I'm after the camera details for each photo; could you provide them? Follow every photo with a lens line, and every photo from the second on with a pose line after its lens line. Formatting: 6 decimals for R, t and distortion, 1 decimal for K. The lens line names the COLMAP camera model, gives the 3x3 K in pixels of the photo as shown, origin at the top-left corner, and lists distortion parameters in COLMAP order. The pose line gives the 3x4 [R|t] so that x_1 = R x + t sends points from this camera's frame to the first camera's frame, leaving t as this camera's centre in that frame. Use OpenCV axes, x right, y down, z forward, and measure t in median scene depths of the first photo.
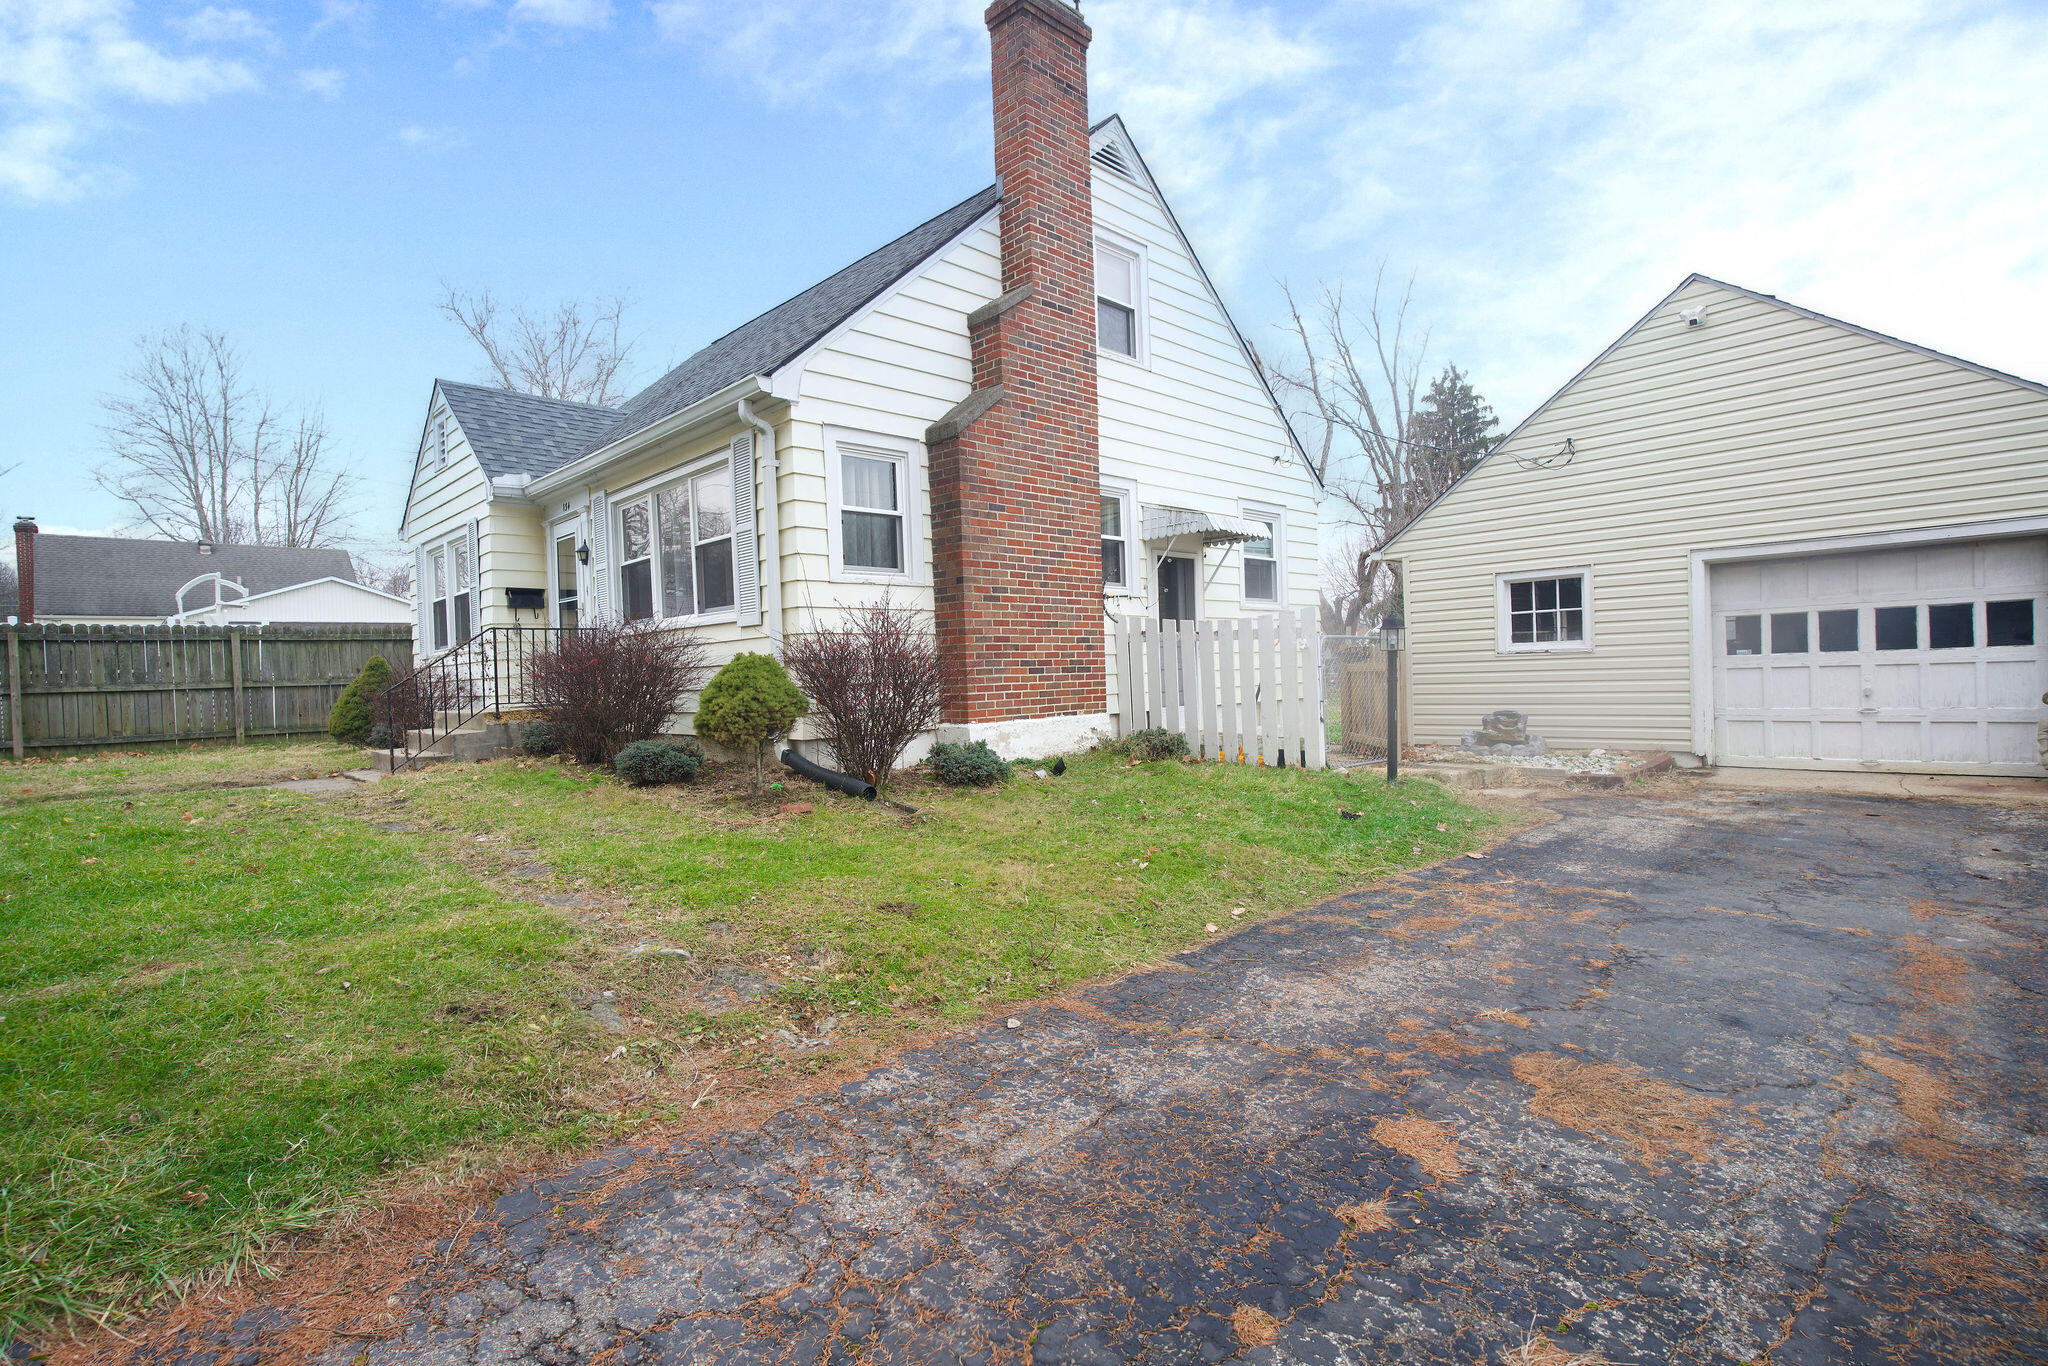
lens RADIAL K [[977.0, 0, 1027.4], [0, 977.0, 679.6], [0, 0, 1]] dist [0.000031, -0.000079]
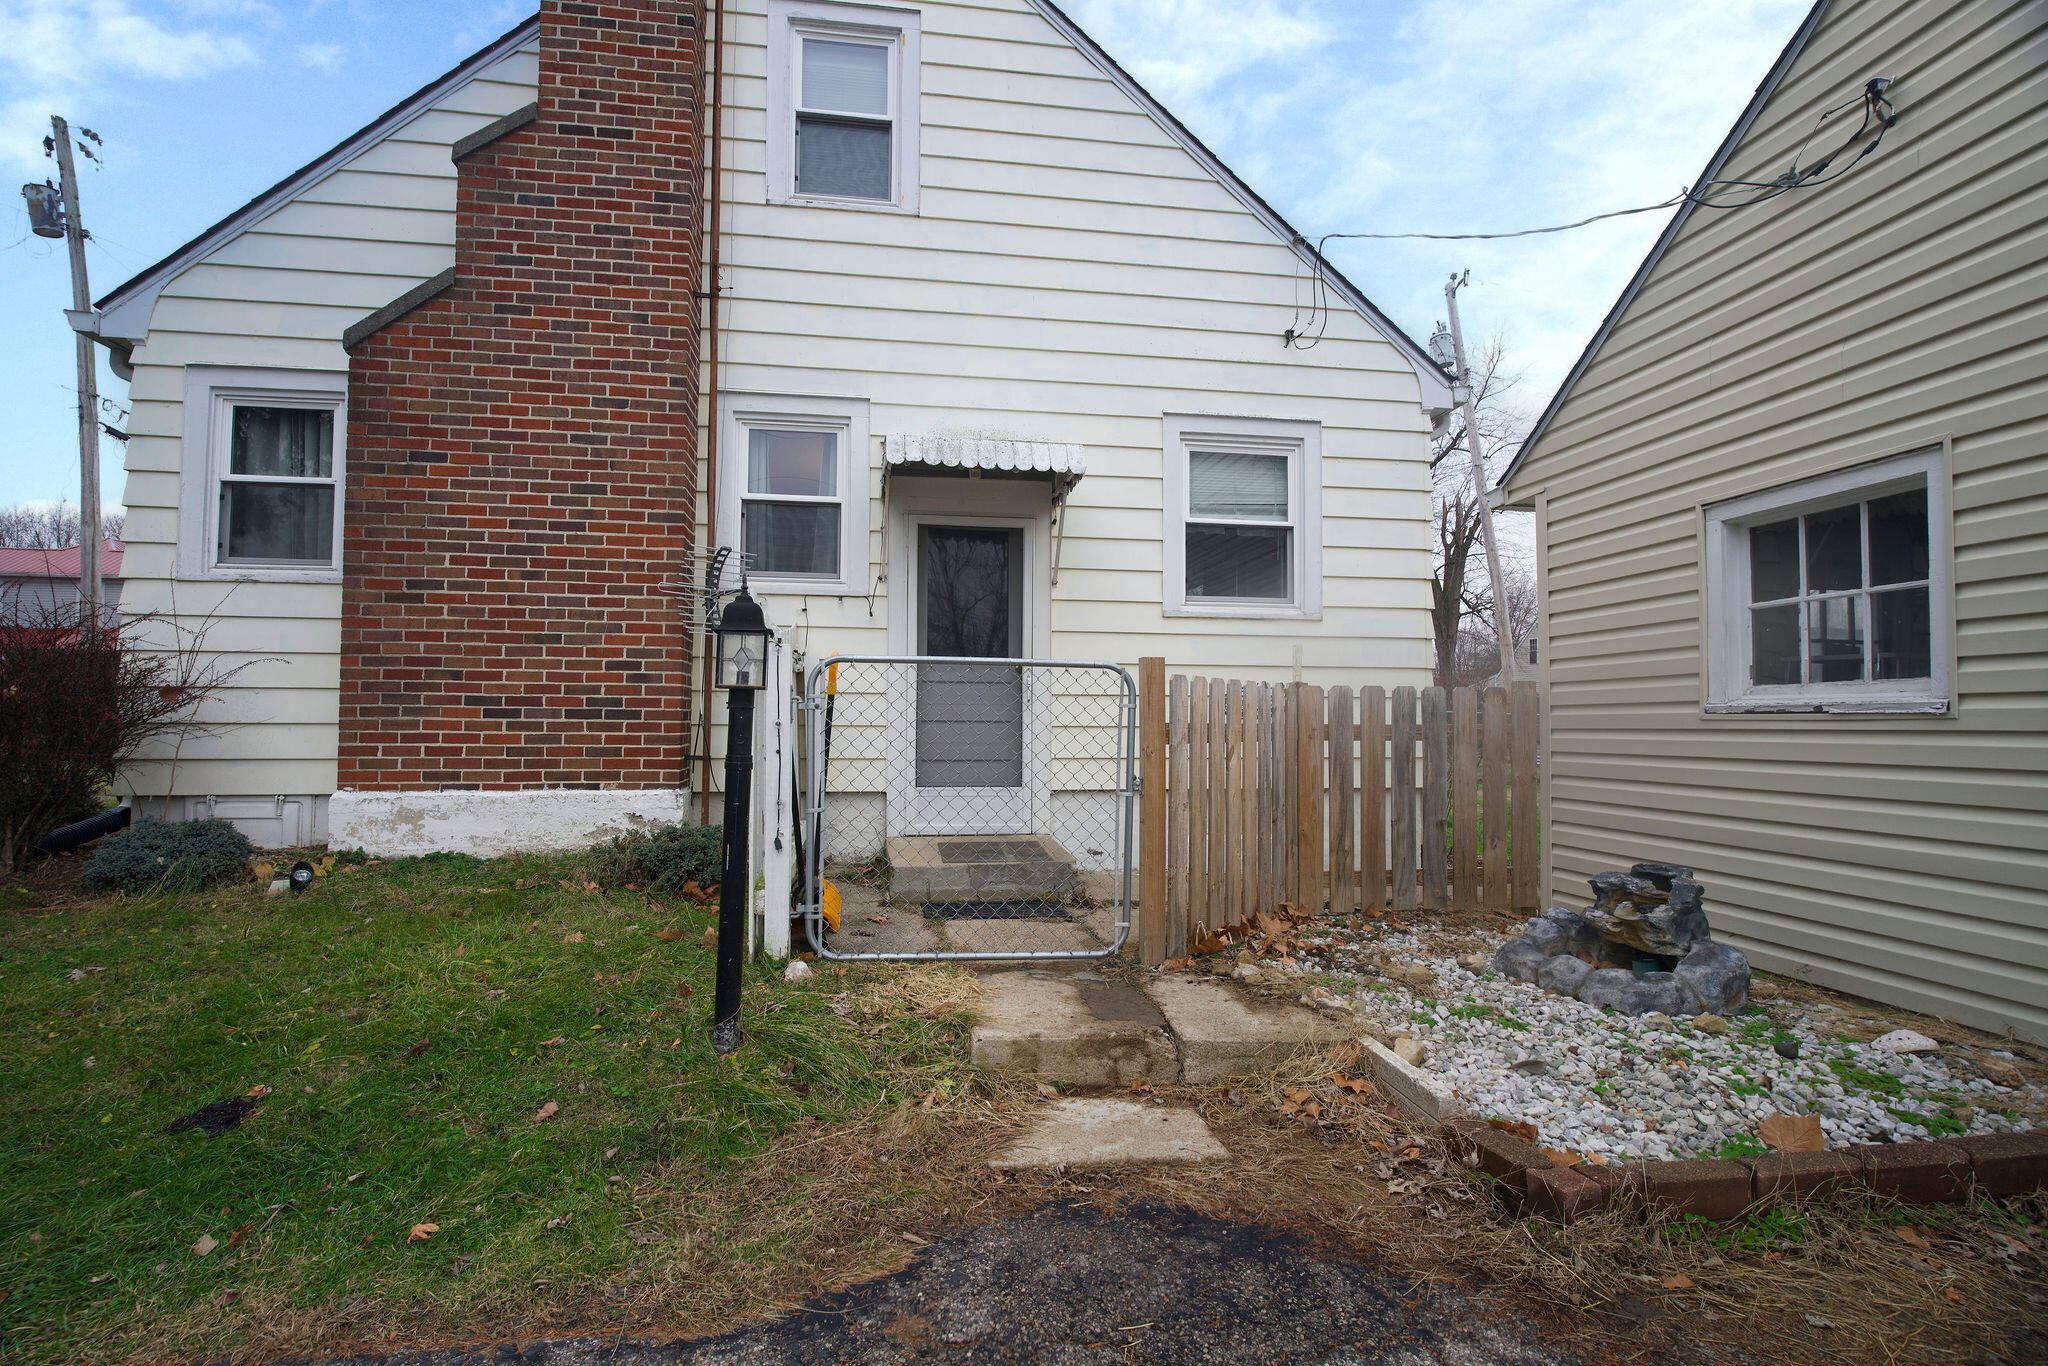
lens RADIAL K [[977.0, 0, 1019.0], [0, 977.0, 683.9], [0, 0, 1]] dist [0.000031, -0.000079]
pose [[0.804128, 0.012870, -0.594318, 0.634694], [-0.037110, 0.998902, -0.028580, -0.021859], [0.593297, 0.045037, 0.803723, 0.687232]]
